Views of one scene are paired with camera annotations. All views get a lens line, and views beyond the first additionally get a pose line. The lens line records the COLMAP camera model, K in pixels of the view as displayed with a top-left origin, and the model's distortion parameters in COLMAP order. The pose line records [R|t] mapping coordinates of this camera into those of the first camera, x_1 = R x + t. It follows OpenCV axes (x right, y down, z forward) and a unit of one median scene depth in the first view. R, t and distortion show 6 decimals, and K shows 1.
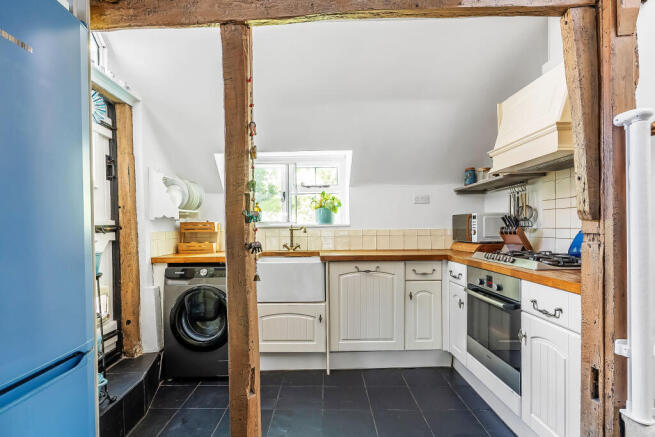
lens RADIAL K [[329.6, 0, 317.9], [0, 329.6, 231.1], [0, 0, 1]] dist [-0.003247, -0.000223]
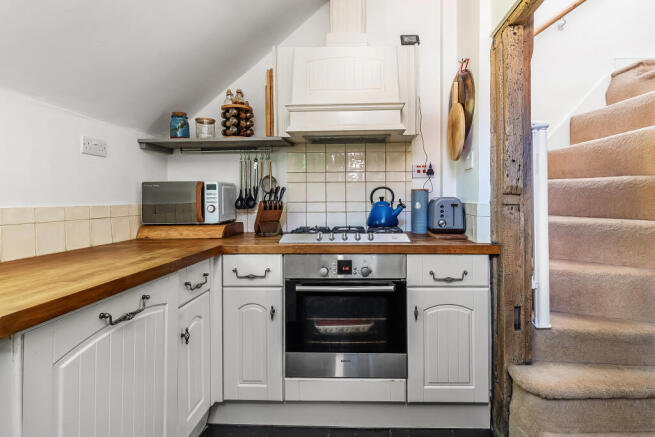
lens RADIAL K [[334.5, 0, 356.9], [0, 334.5, 196.2], [0, 0, 1]] dist [0.000467, 0.000179]
pose [[0.027831, 0.015656, 0.999490, -0.233597], [0.018752, 0.999693, -0.016181, -0.006478], [-0.999437, 0.019193, 0.027529, 0.720353]]
